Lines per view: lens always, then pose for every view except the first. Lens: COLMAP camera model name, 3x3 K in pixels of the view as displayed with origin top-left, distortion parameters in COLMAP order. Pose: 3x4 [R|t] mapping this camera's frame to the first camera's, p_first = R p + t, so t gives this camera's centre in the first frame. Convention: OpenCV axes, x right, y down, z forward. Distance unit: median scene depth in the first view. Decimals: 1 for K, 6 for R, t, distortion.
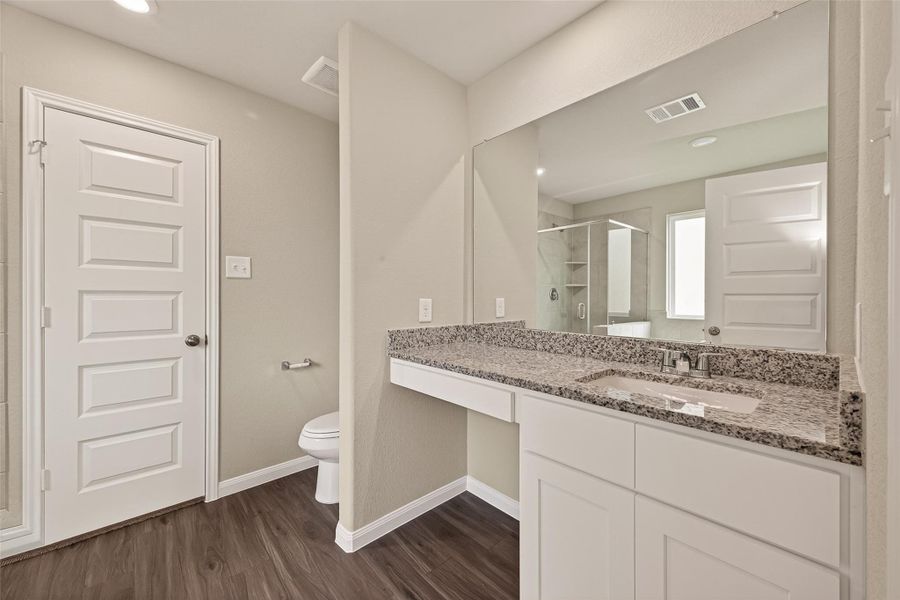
lens RADIAL K [[352.3, 0, 453.3], [0, 352.3, 297.7], [0, 0, 1]] dist [0.007598, -0.002354]
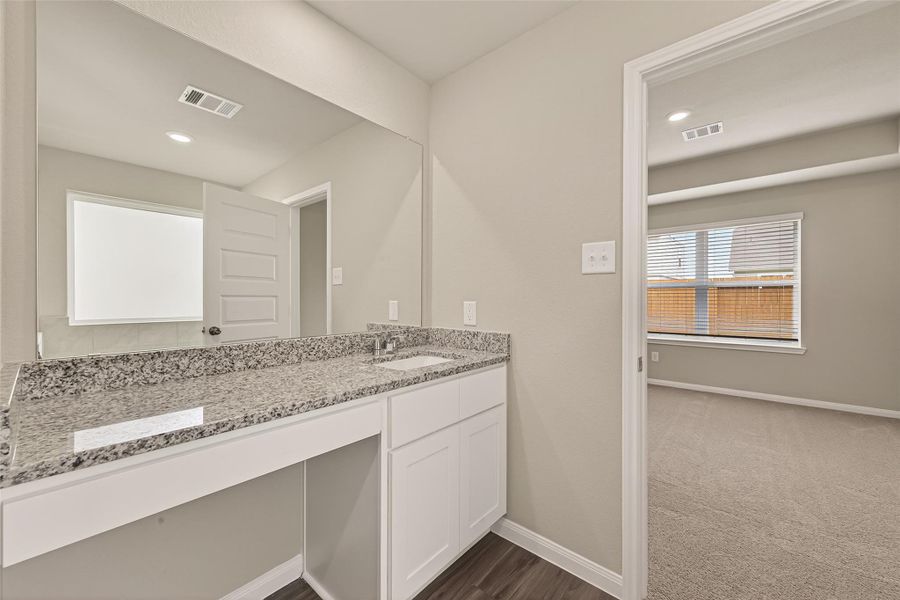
lens RADIAL K [[352.3, 0, 447.1], [0, 352.3, 296.6], [0, 0, 1]] dist [0.007598, -0.002354]
pose [[-0.108928, 0.001920, 0.994048, -0.639354], [0.001370, 0.999997, -0.001781, -0.006811], [-0.994049, 0.001168, -0.108930, 0.743158]]
